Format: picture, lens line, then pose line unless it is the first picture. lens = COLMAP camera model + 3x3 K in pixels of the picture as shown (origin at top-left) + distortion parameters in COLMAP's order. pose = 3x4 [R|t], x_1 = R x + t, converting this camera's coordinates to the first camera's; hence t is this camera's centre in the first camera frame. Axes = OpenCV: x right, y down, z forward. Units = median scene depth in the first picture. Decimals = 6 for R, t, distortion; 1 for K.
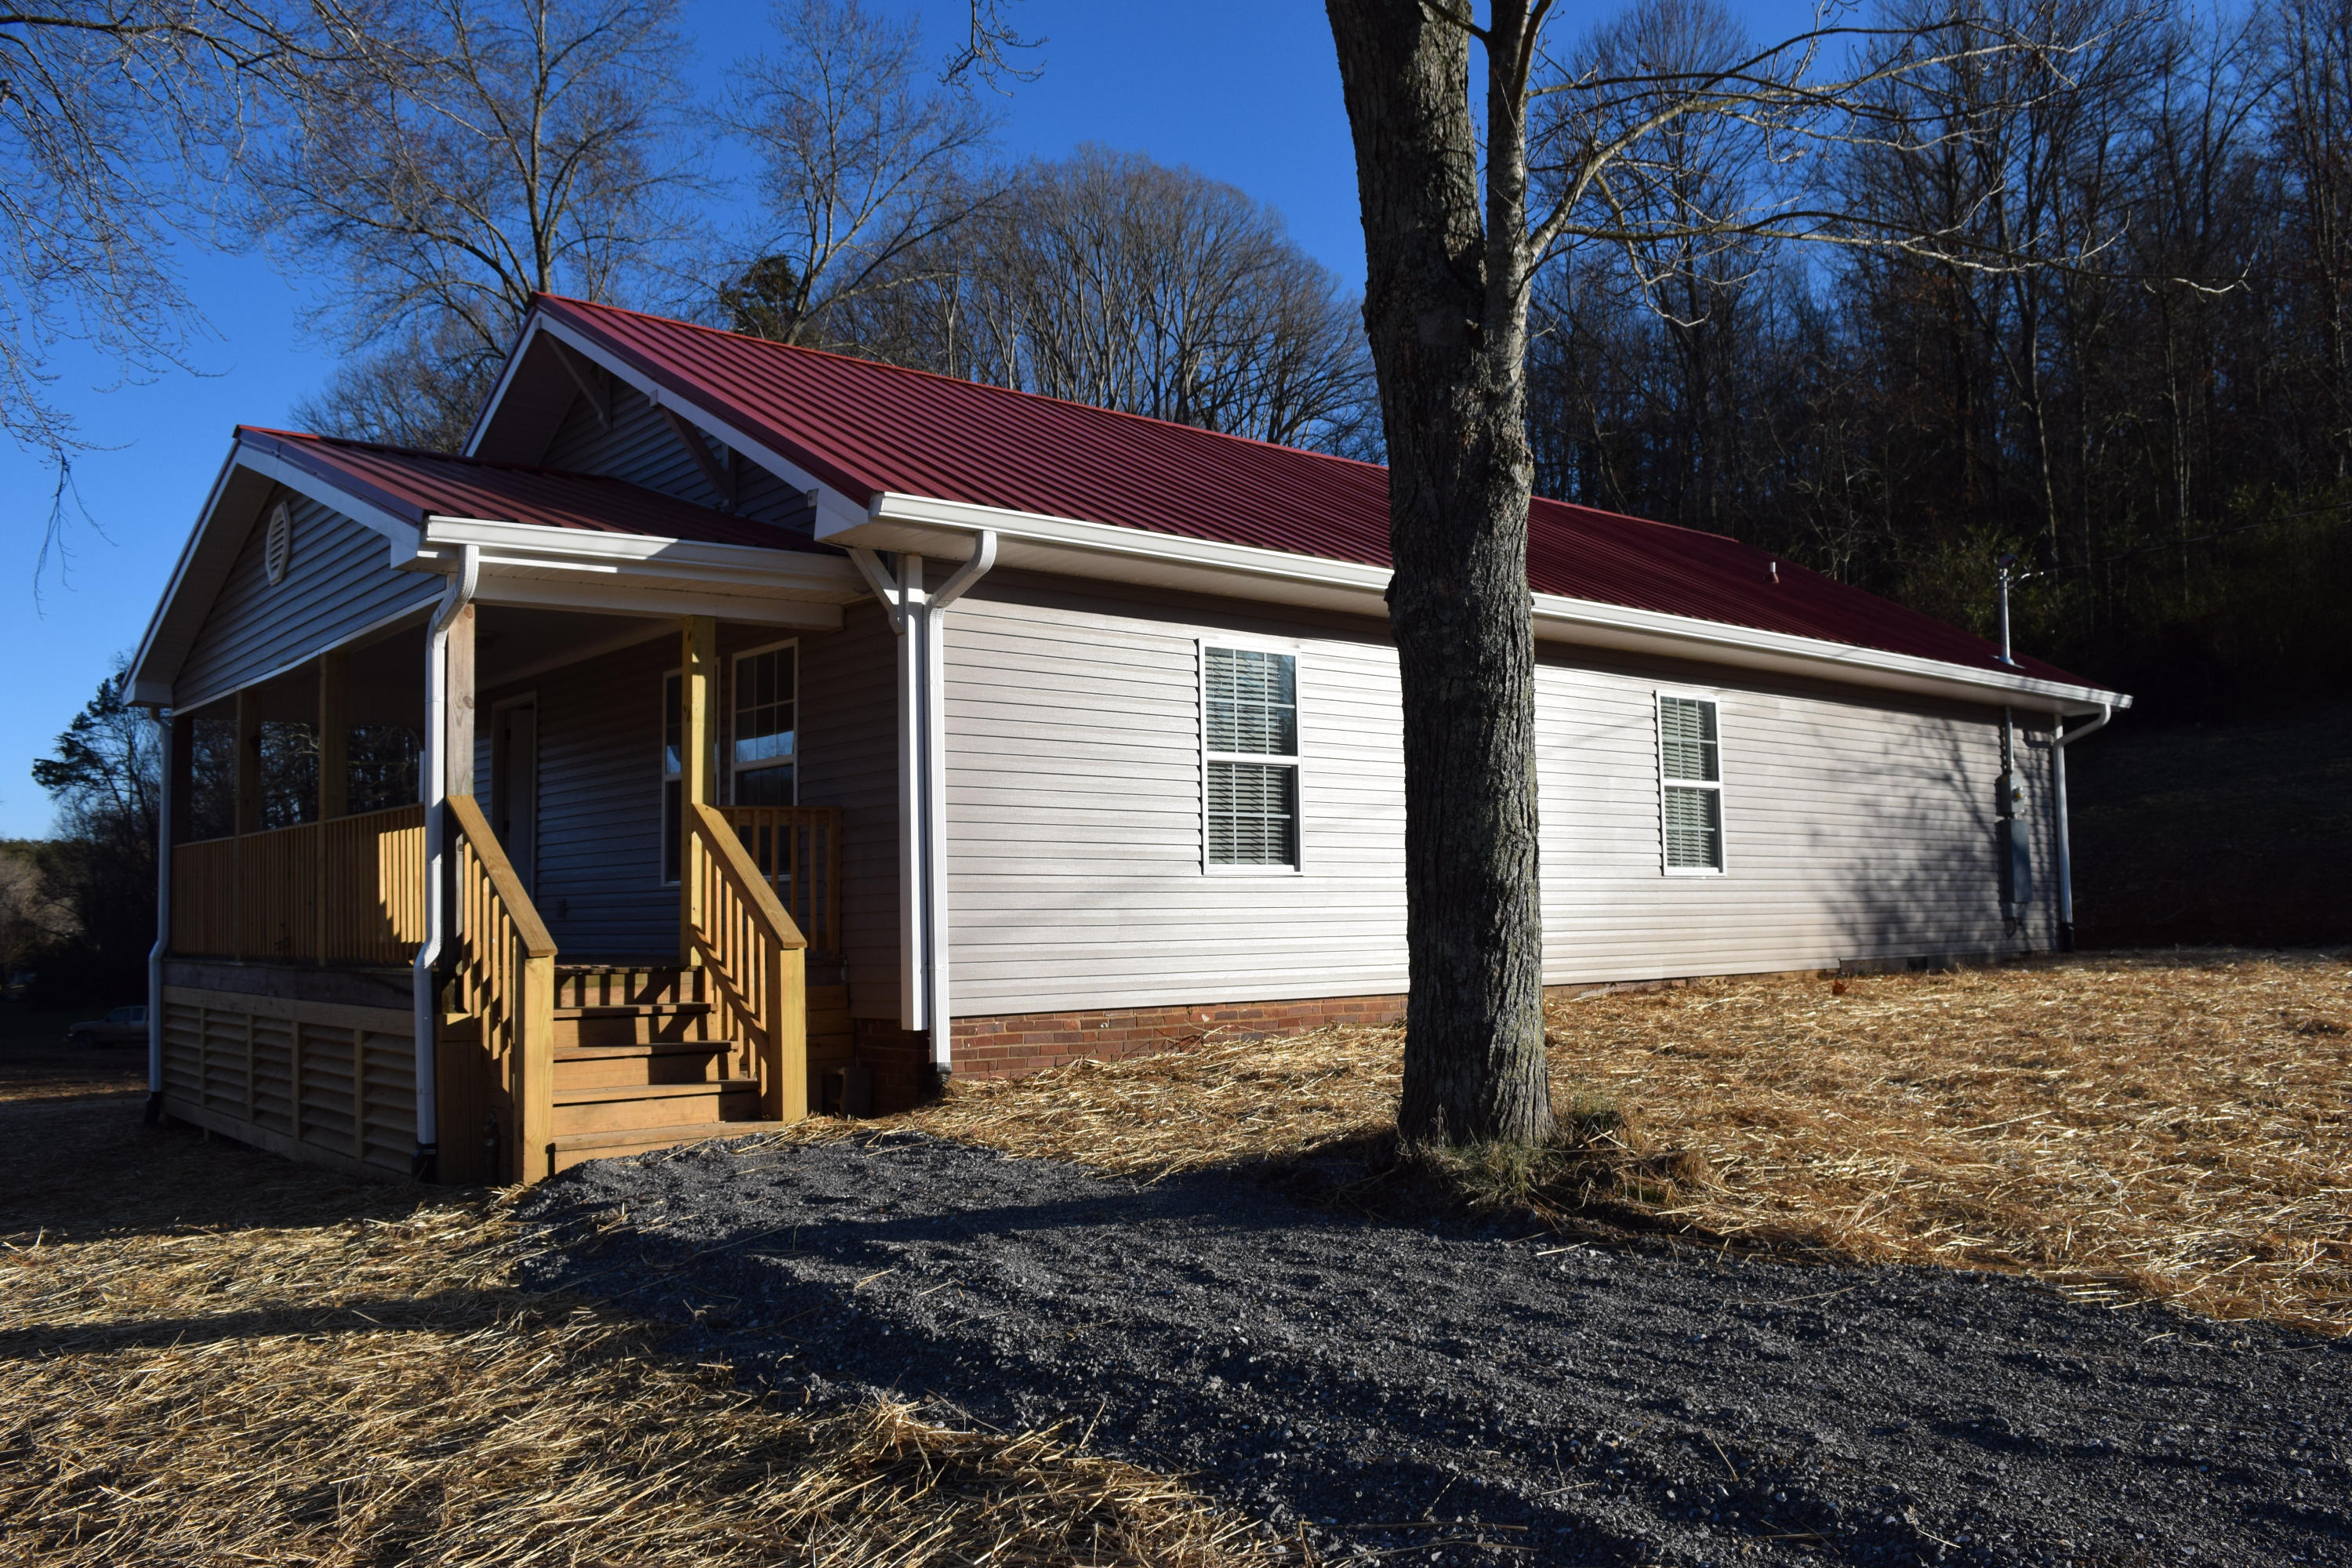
lens RADIAL K [[1839.1, 0, 1175.3], [0, 1839.1, 787.2], [0, 0, 1]] dist [-0.095143, 0.021929]
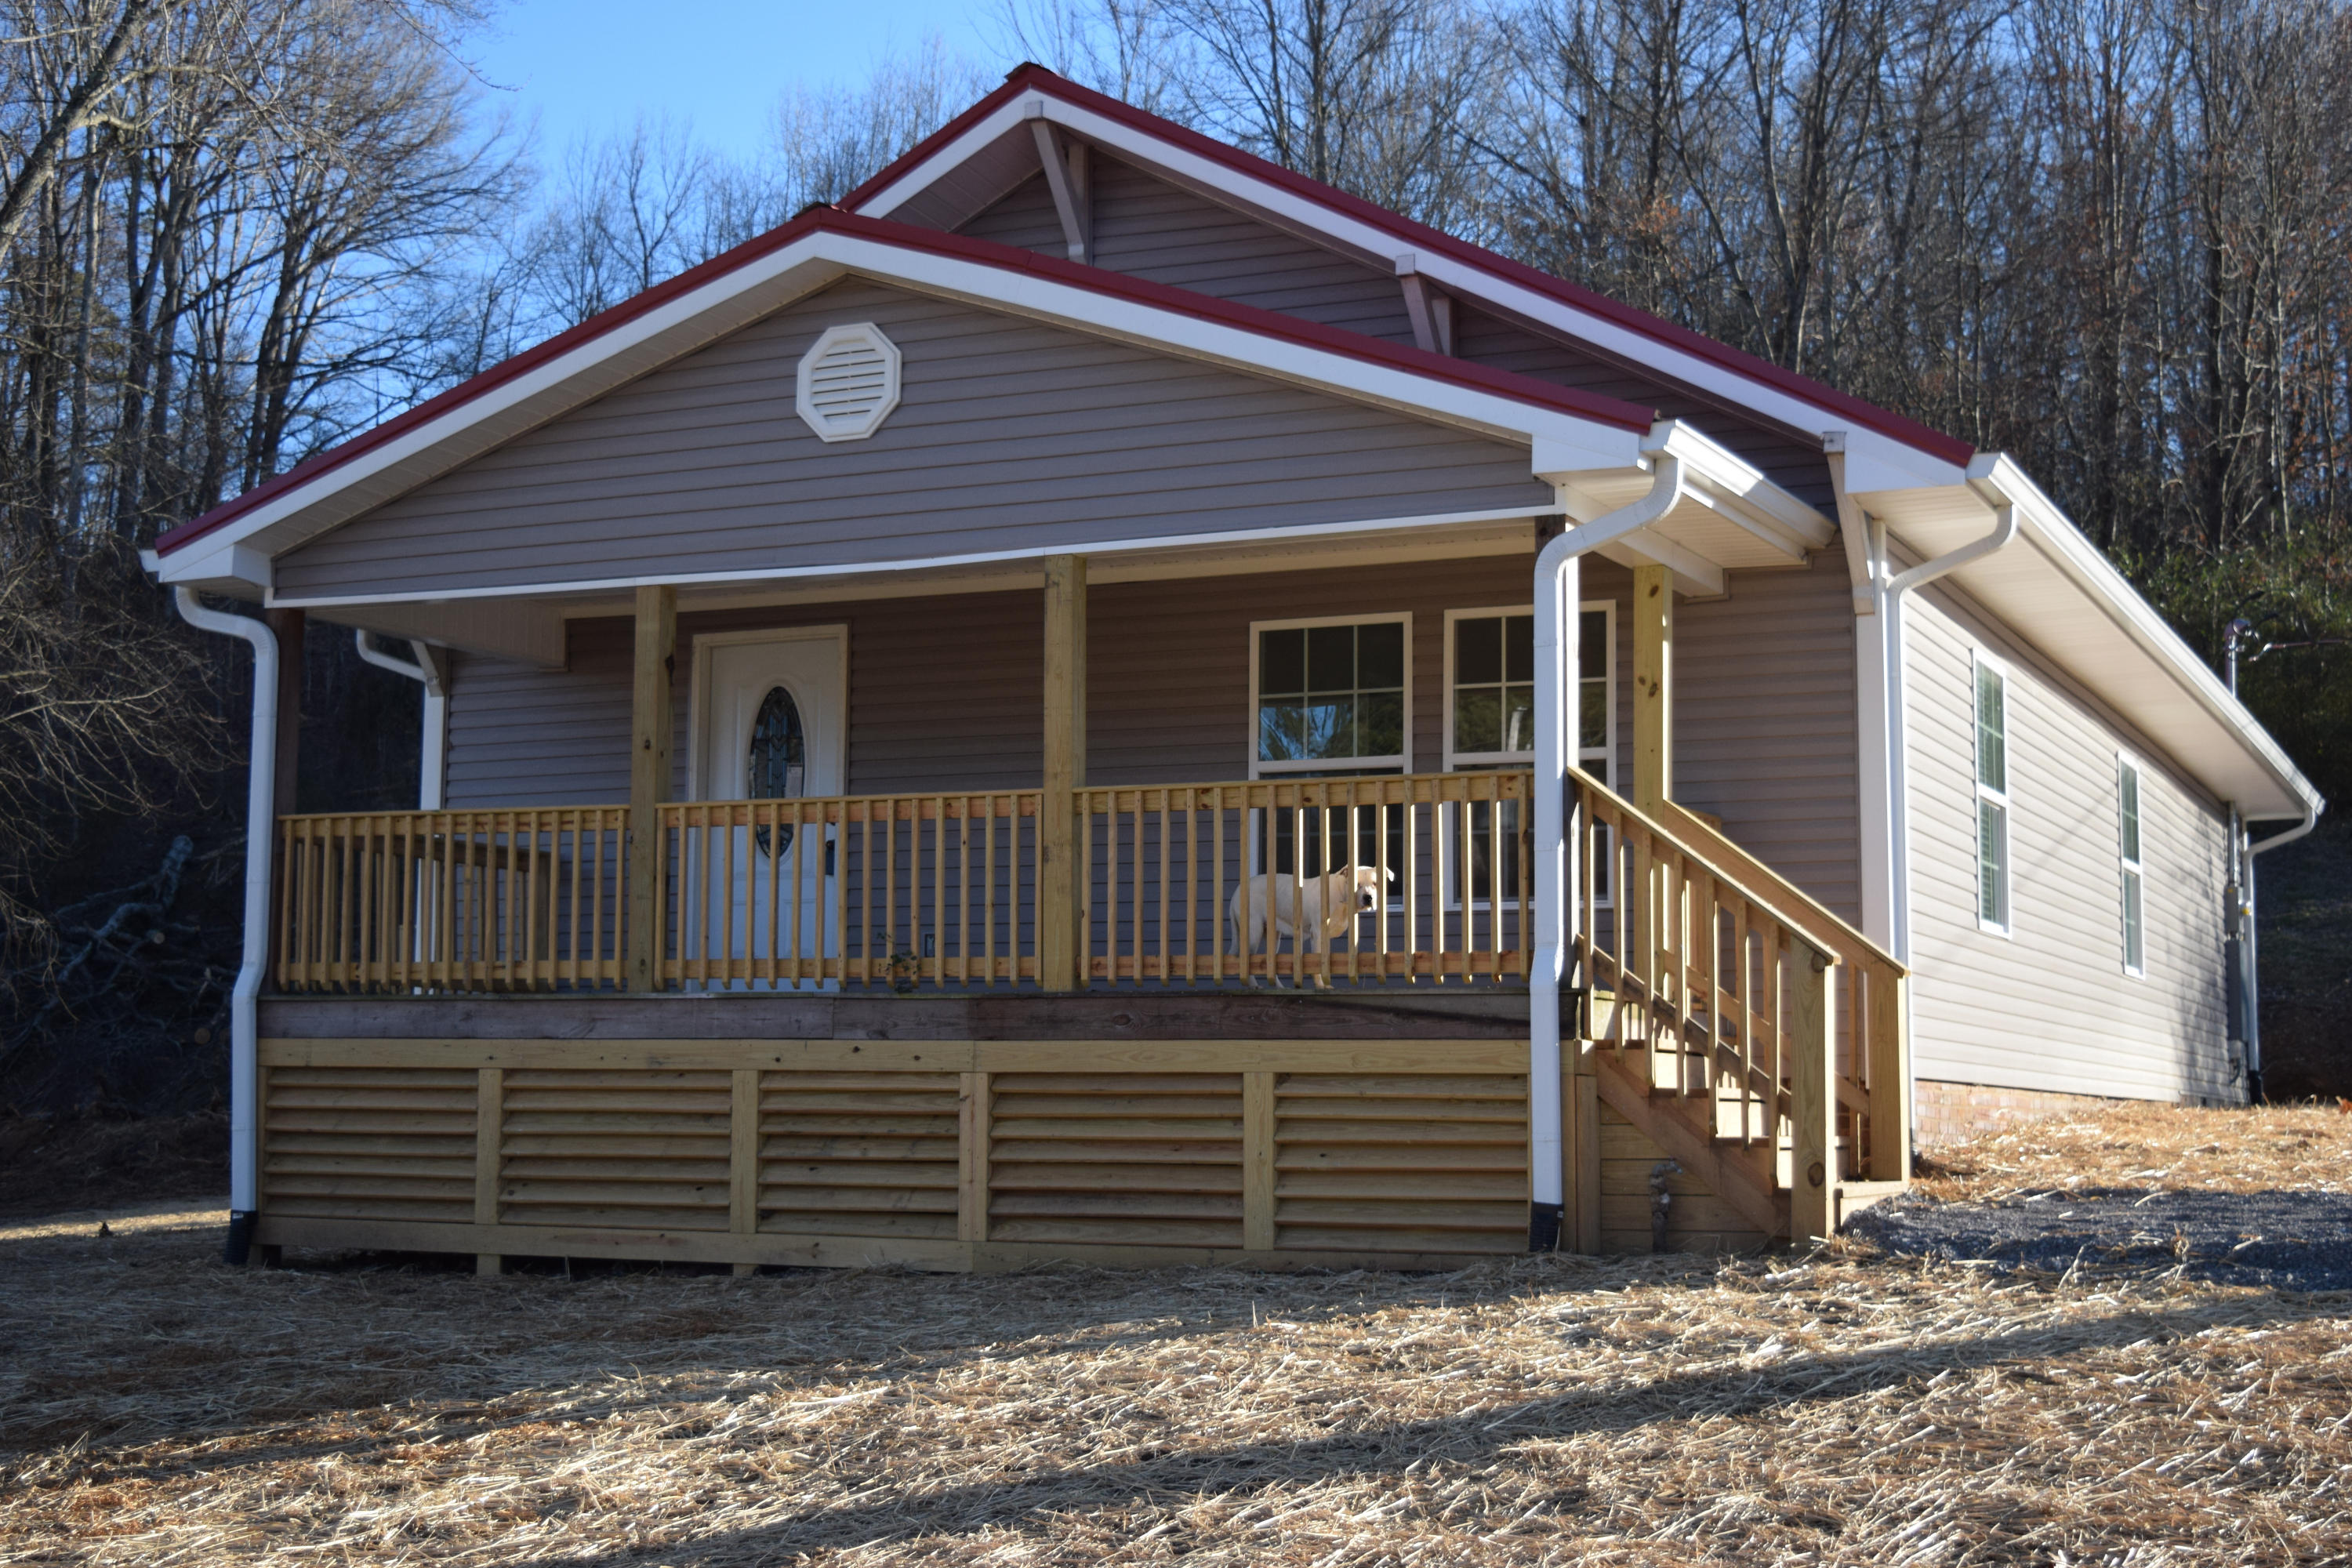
lens RADIAL K [[3092.0, 0, 1170.1], [0, 3092.0, 793.3], [0, 0, 1]] dist [-0.042920, 0.000000]
pose [[0.910101, 0.072117, 0.408064, -1.010610], [-0.057396, 0.997186, -0.048223, 0.083551], [-0.410393, 0.020467, 0.911679, -0.144814]]
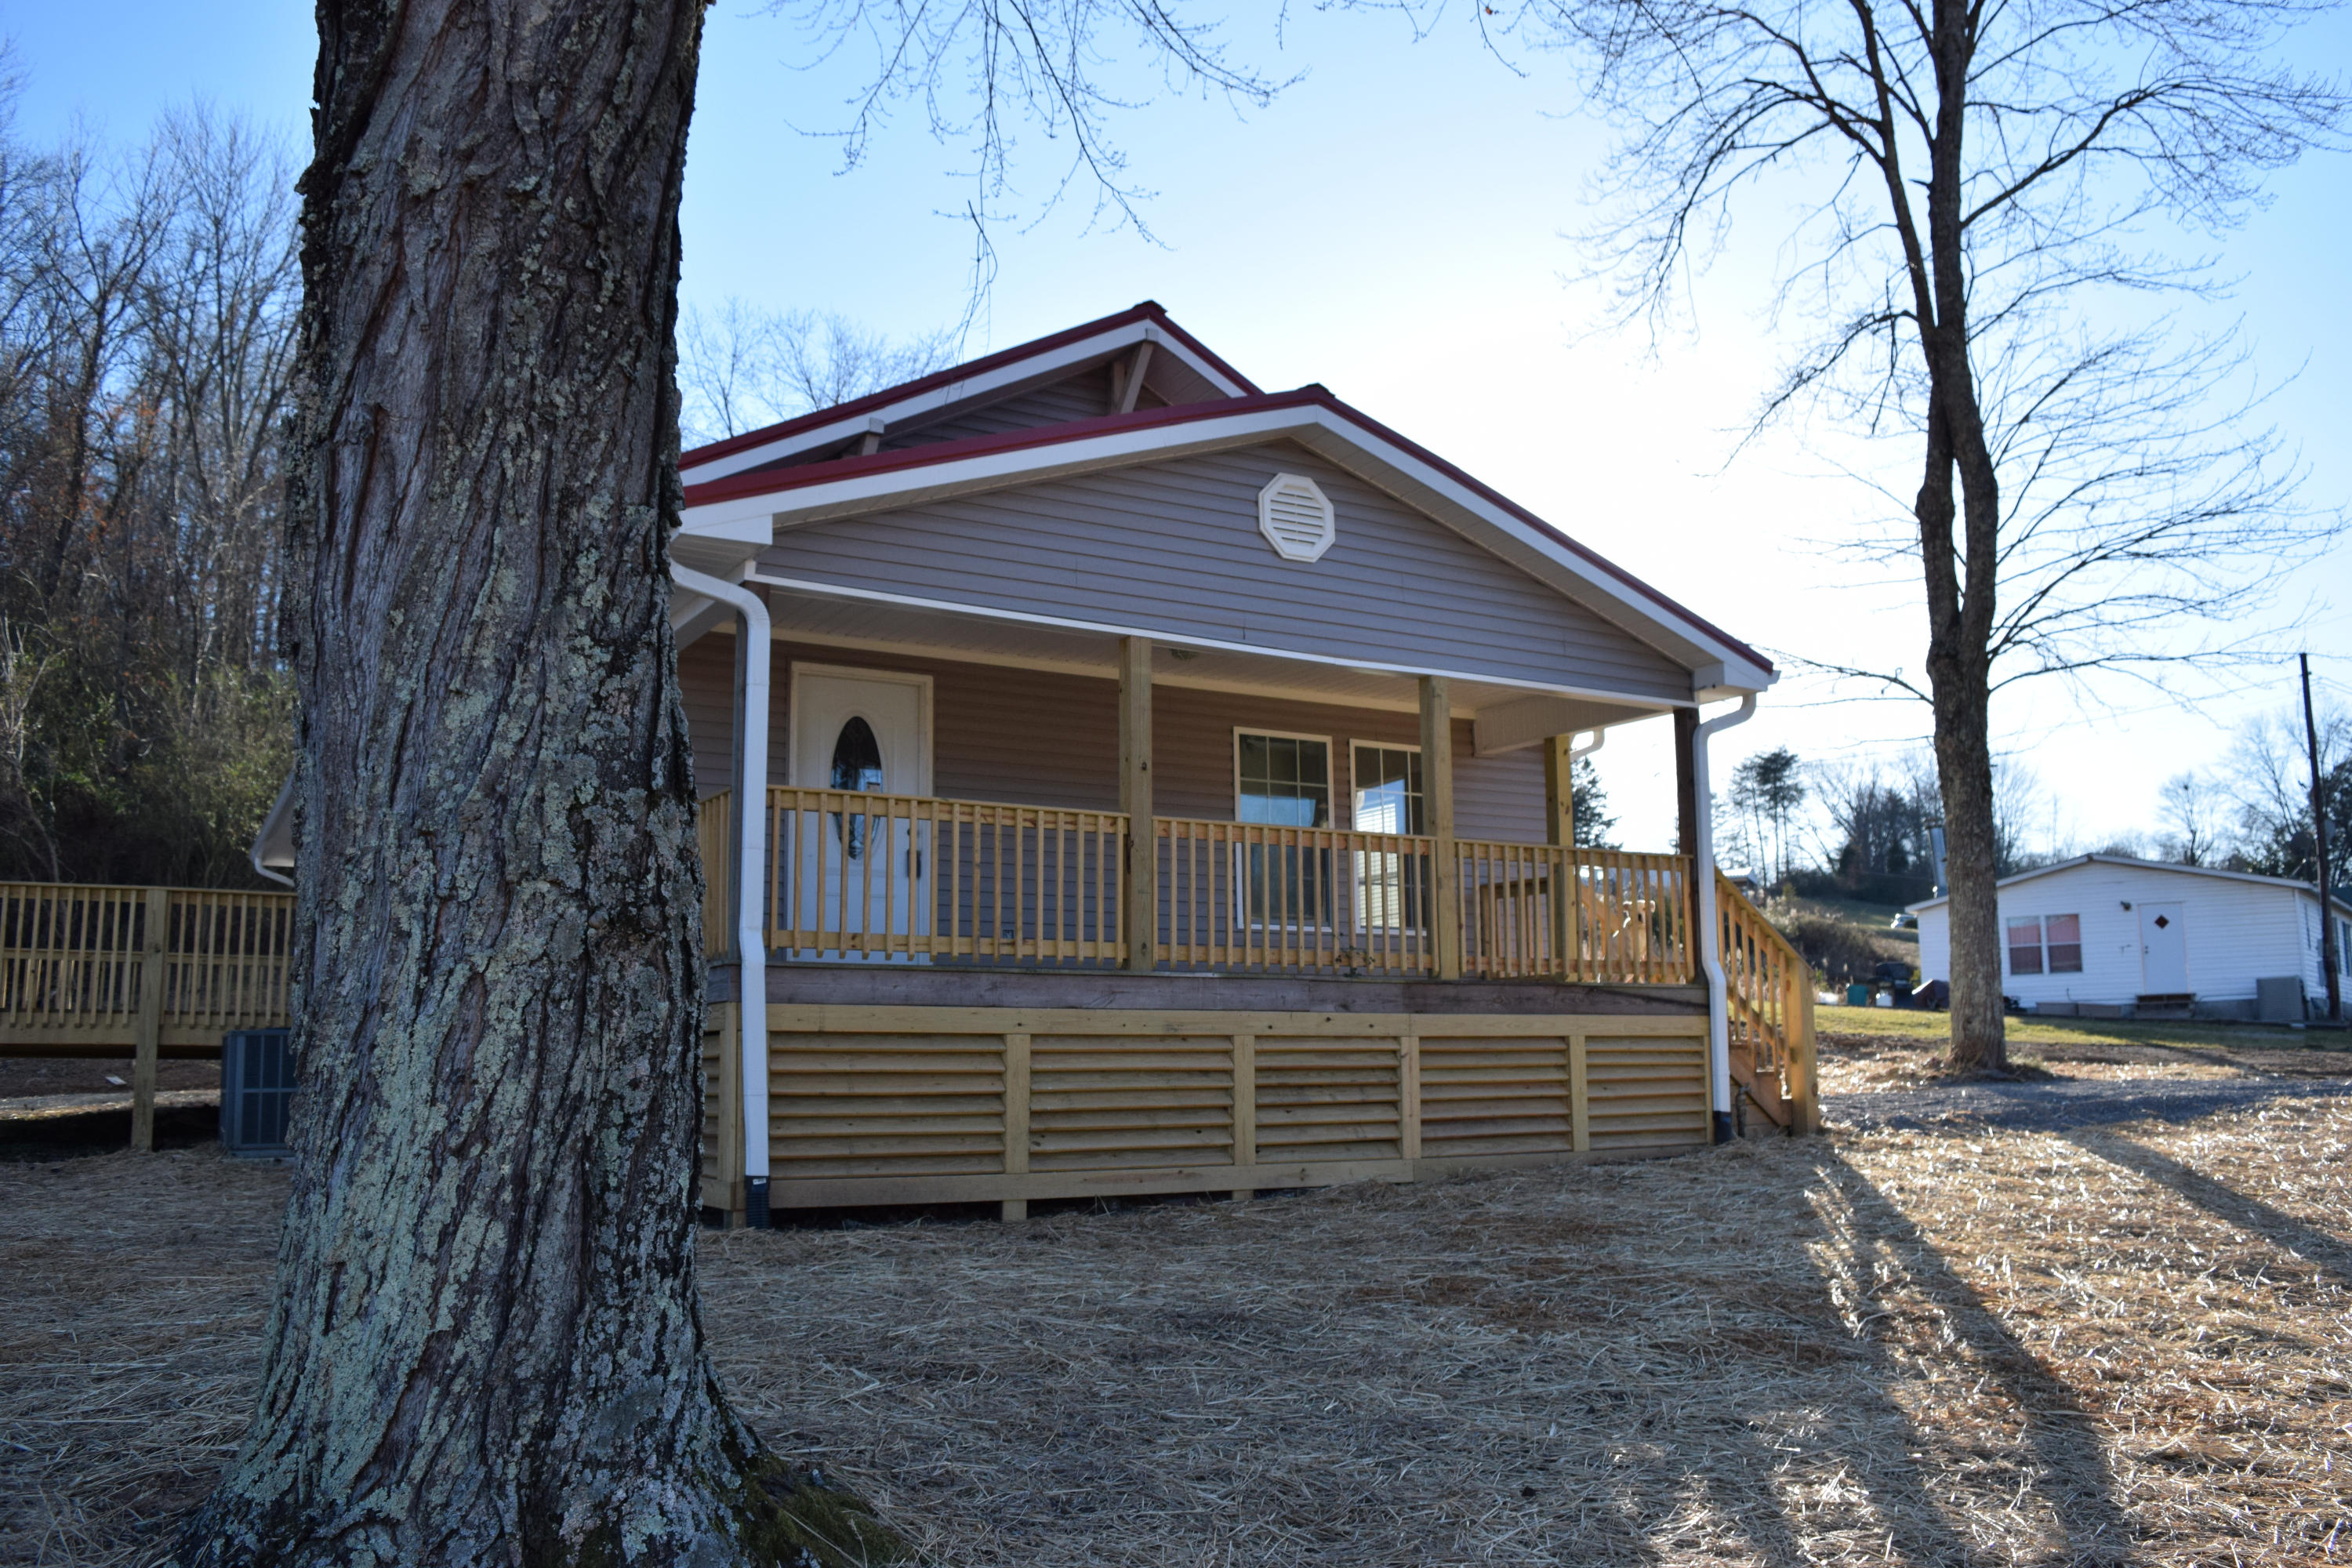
lens RADIAL K [[1839.1, 0, 1183.3], [0, 1839.1, 784.9], [0, 0, 1]] dist [-0.095143, 0.021929]
pose [[0.168156, 0.171665, 0.970698, -1.643580], [-0.063935, 0.984546, -0.163038, 0.182770], [-0.983685, -0.034645, 0.176533, 1.043767]]
